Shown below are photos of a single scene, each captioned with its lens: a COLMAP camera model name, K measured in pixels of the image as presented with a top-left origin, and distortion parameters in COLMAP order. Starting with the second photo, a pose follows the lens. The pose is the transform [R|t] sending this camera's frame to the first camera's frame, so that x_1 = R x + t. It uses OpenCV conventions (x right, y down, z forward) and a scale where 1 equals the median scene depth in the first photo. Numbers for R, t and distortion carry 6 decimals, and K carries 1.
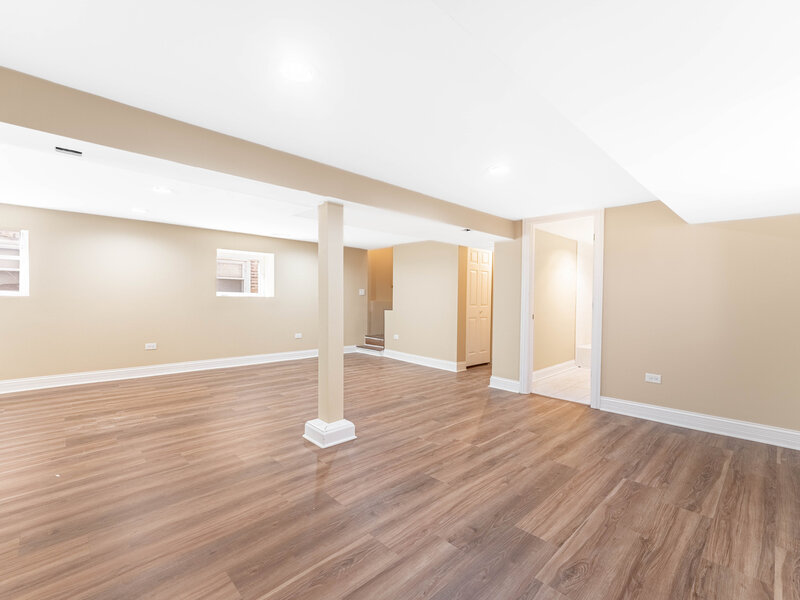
lens RADIAL K [[365.8, 0, 403.9], [0, 365.8, 299.1], [0, 0, 1]] dist [0.002634, -0.001657]
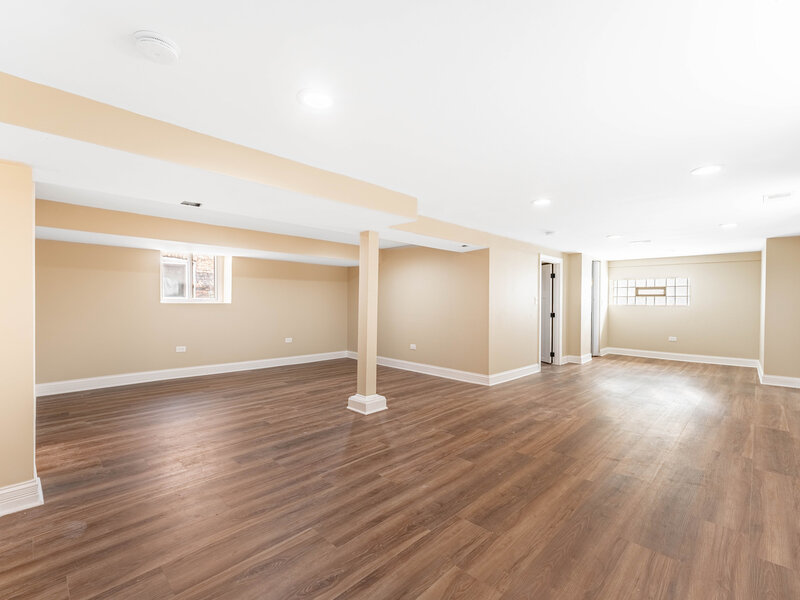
lens RADIAL K [[365.8, 0, 400.0], [0, 365.8, 301.9], [0, 0, 1]] dist [0.002634, -0.001657]
pose [[-0.999560, -0.022448, -0.019407, -0.249001], [-0.022674, 0.999677, 0.011488, -0.021508], [0.019143, 0.011923, -0.999746, 2.008949]]
